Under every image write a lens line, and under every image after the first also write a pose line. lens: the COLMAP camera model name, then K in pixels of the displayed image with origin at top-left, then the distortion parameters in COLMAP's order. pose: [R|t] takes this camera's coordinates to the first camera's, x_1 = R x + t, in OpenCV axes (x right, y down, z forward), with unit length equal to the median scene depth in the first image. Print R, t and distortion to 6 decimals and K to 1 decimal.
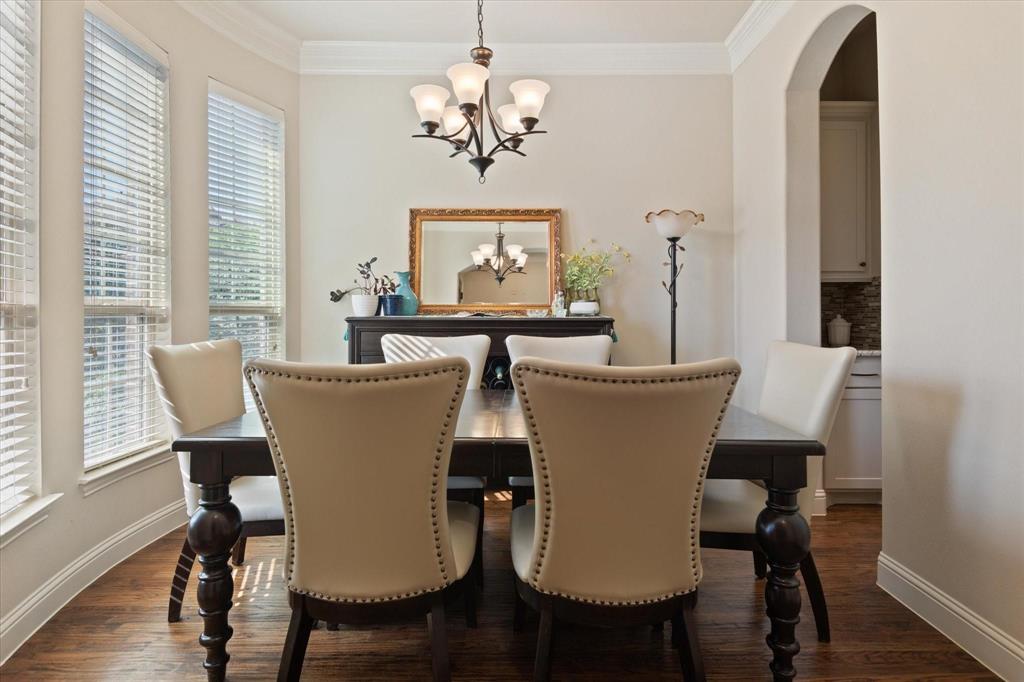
lens RADIAL K [[535.9, 0, 469.6], [0, 535.9, 310.9], [0, 0, 1]] dist [0.033492, -0.000046]
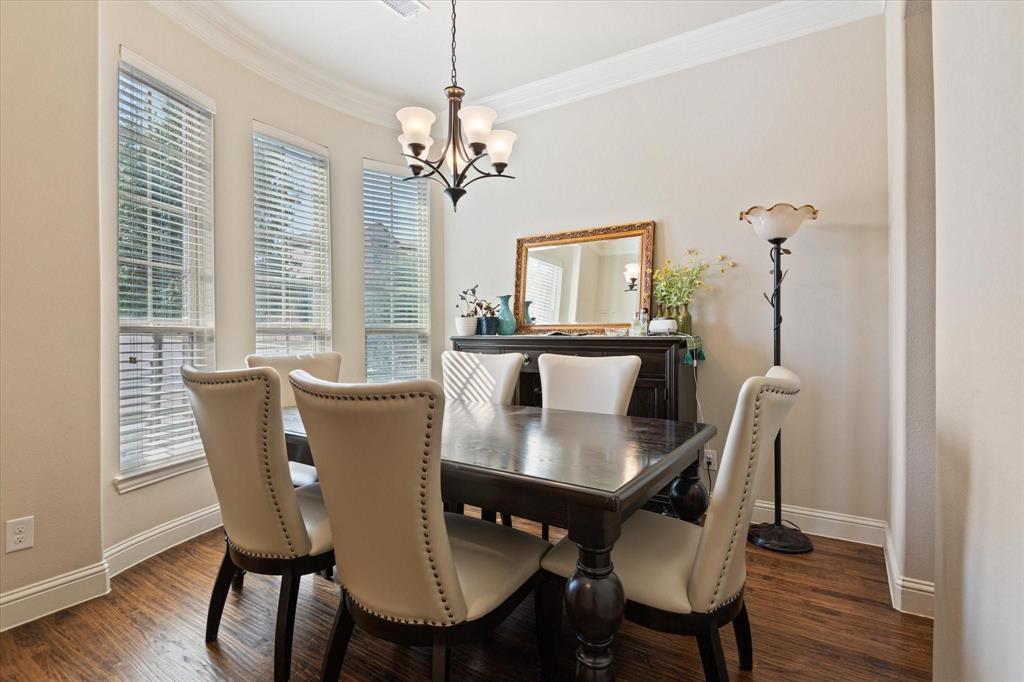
lens RADIAL K [[465.7, 0, 518.5], [0, 465.7, 337.8], [0, 0, 1]] dist [0.014374, -0.008776]
pose [[0.851769, 0.000129, -0.523918, 0.416389], [0.005535, 0.999942, 0.009246, 0.006140], [0.523889, -0.010775, 0.851719, 0.187272]]
